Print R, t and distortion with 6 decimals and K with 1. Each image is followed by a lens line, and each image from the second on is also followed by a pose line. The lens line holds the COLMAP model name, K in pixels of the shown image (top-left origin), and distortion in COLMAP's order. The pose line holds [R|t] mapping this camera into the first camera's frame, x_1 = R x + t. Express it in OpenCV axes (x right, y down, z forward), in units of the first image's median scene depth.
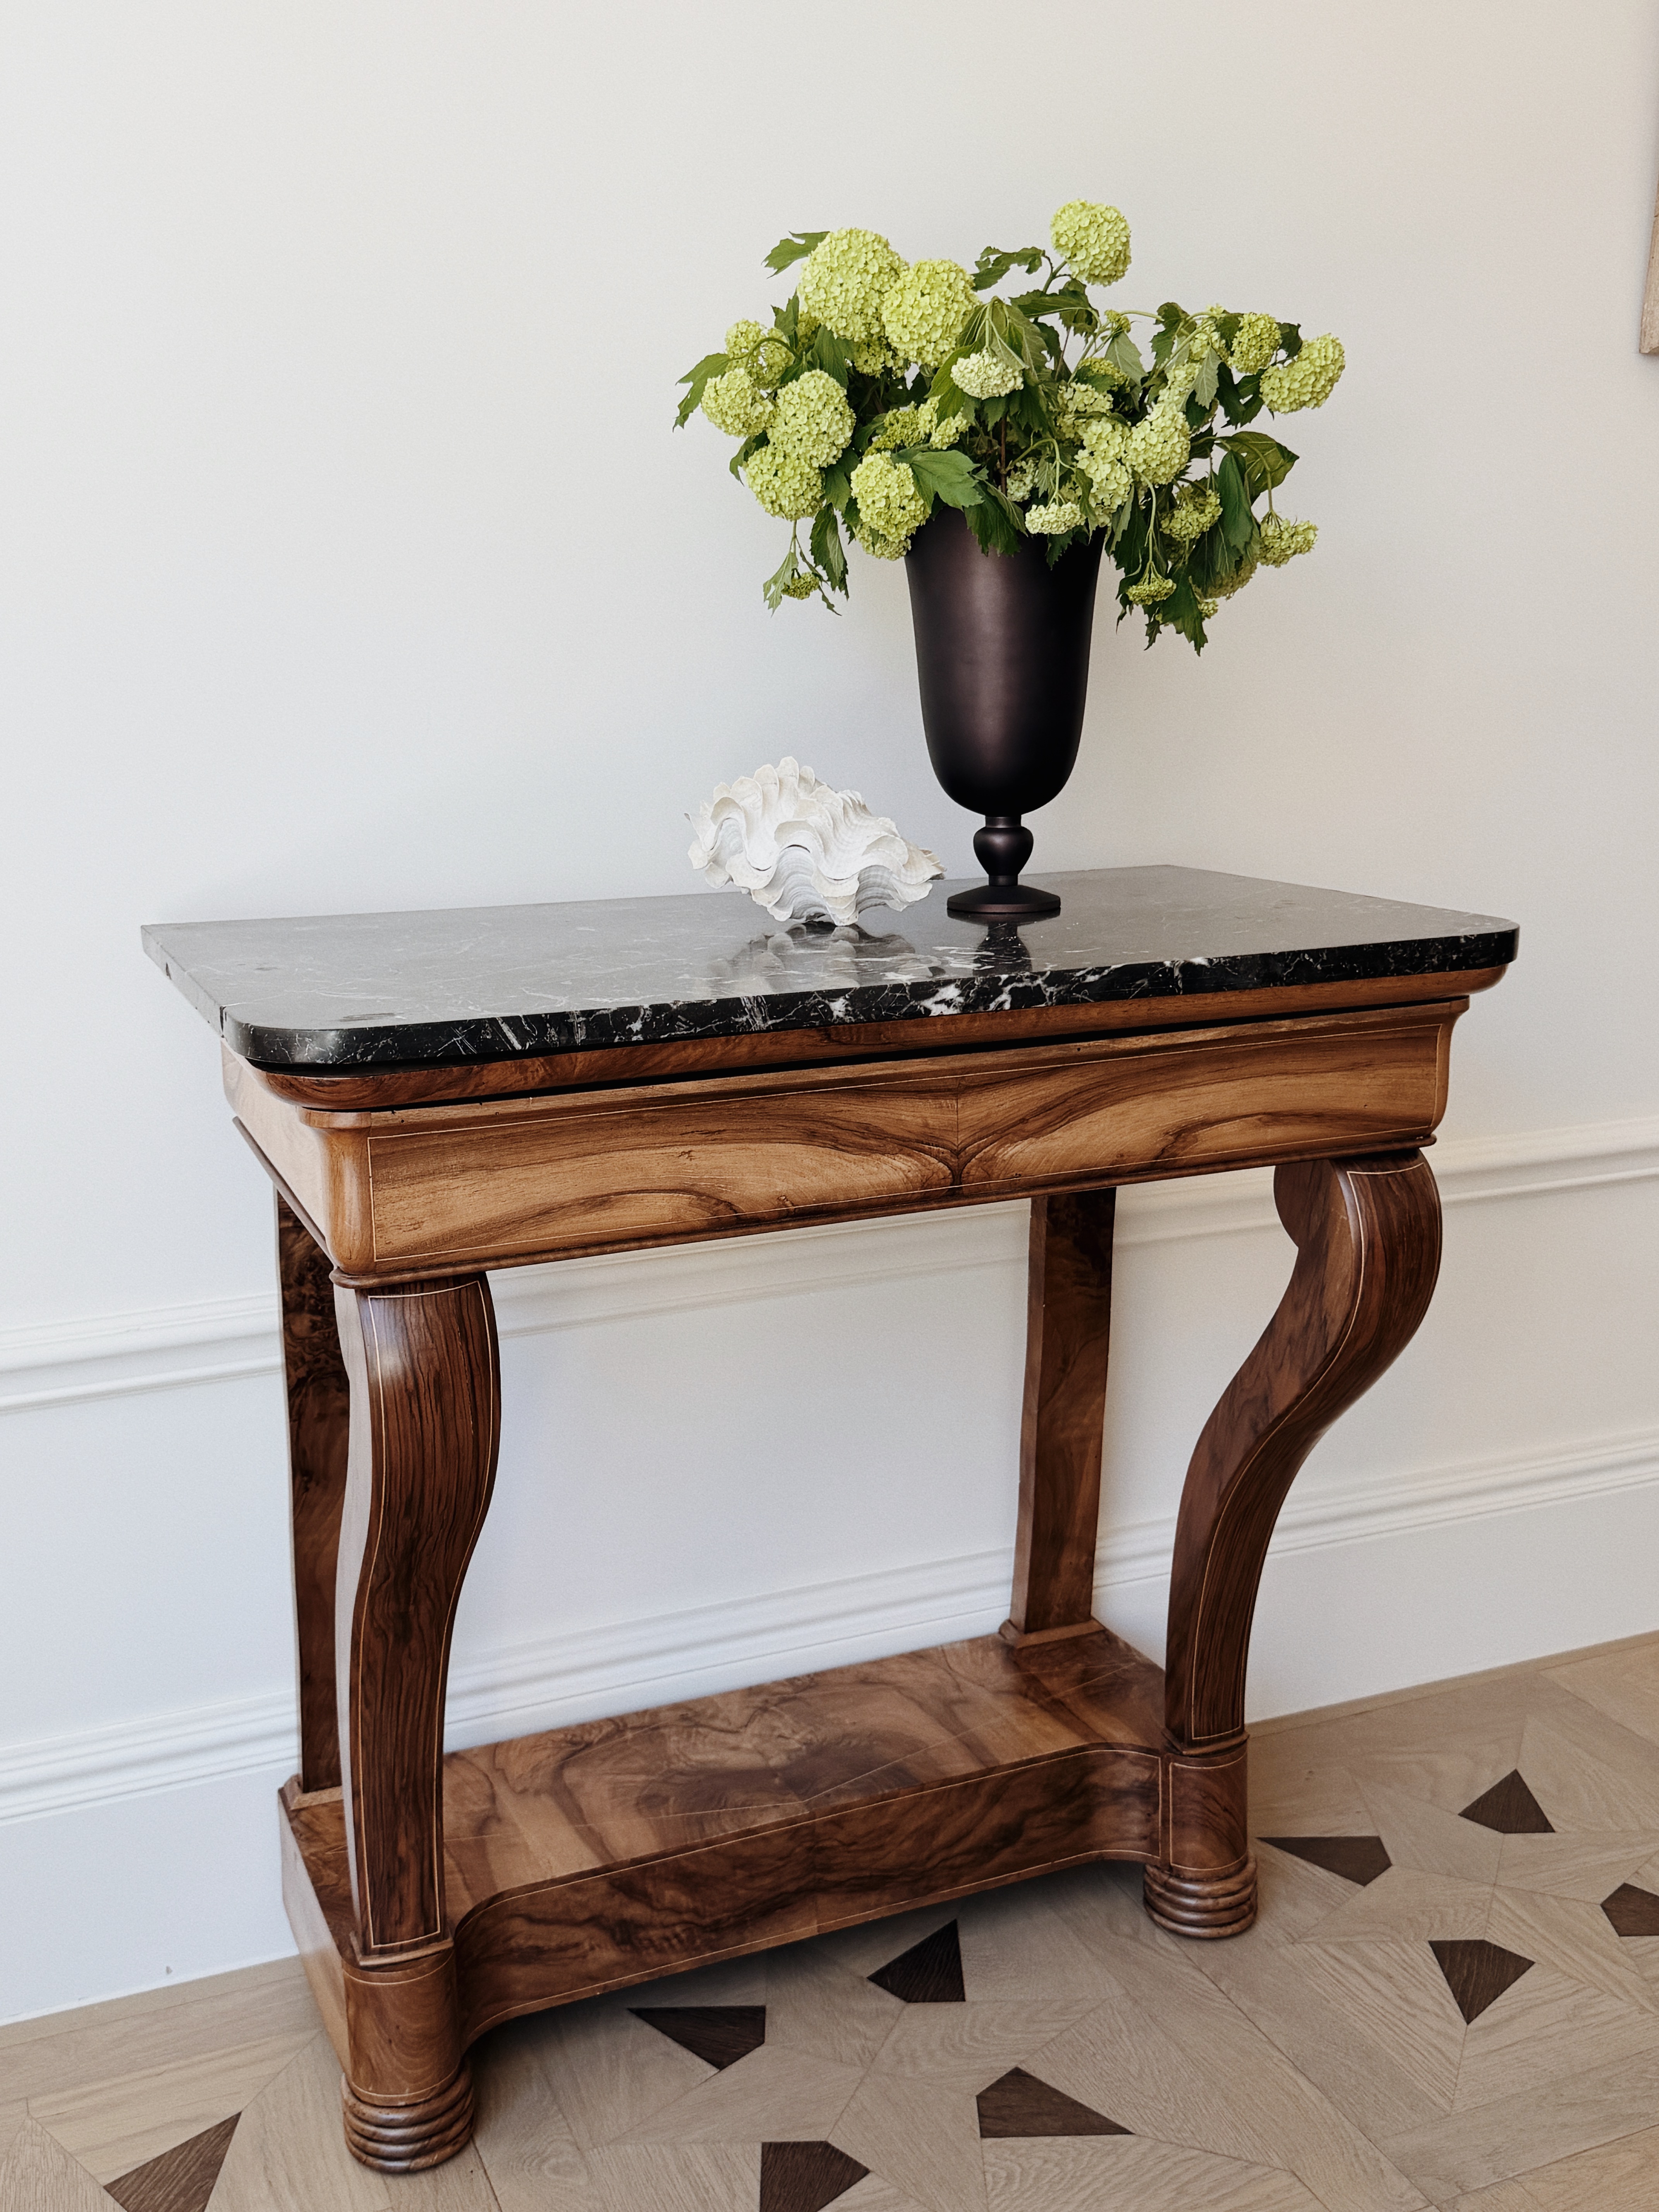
lens RADIAL K [[2247.6, 0, 834.1], [0, 2247.6, 1095.6], [0, 0, 1]] dist [0.057647, 0.000000]
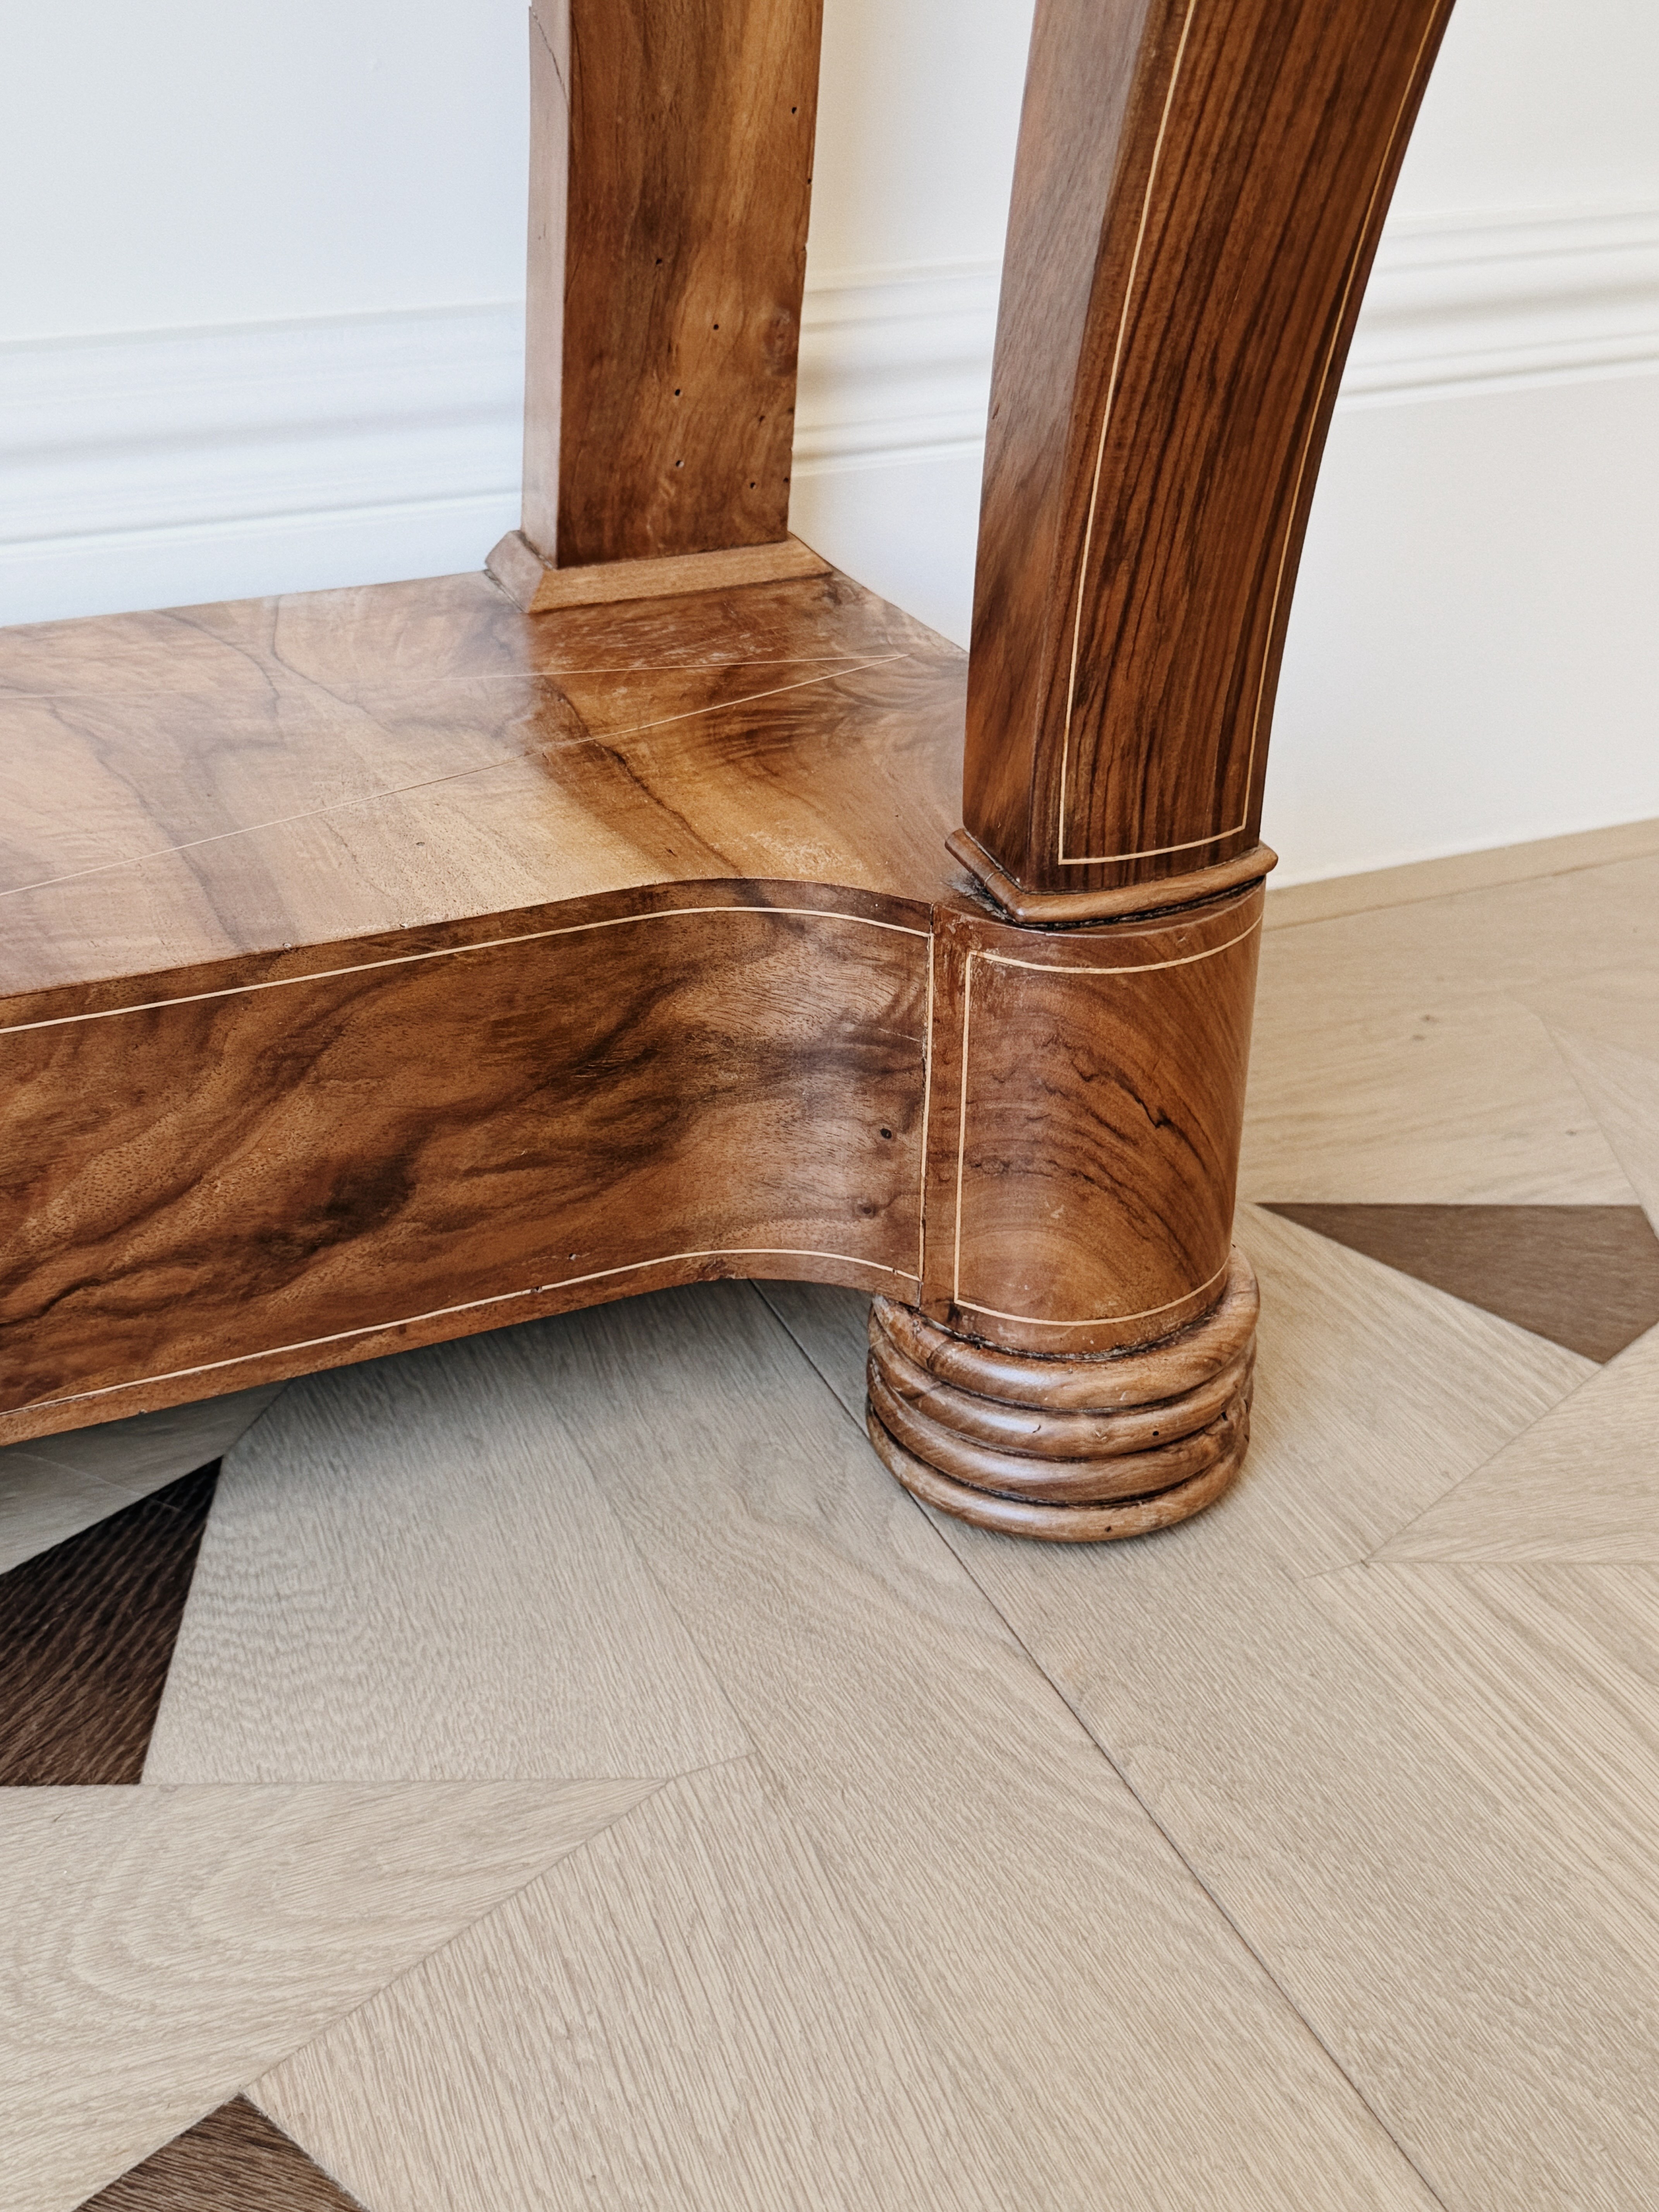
lens RADIAL K [[2767.9, 0, 814.8], [0, 2767.9, 1120.7], [0, 0, 1]] dist [0.112710, 0.000000]
pose [[0.999097, 0.020574, 0.037167, 0.124736], [-0.030974, 0.951571, 0.305863, 0.225983], [-0.029074, -0.306738, 0.951350, 0.719951]]
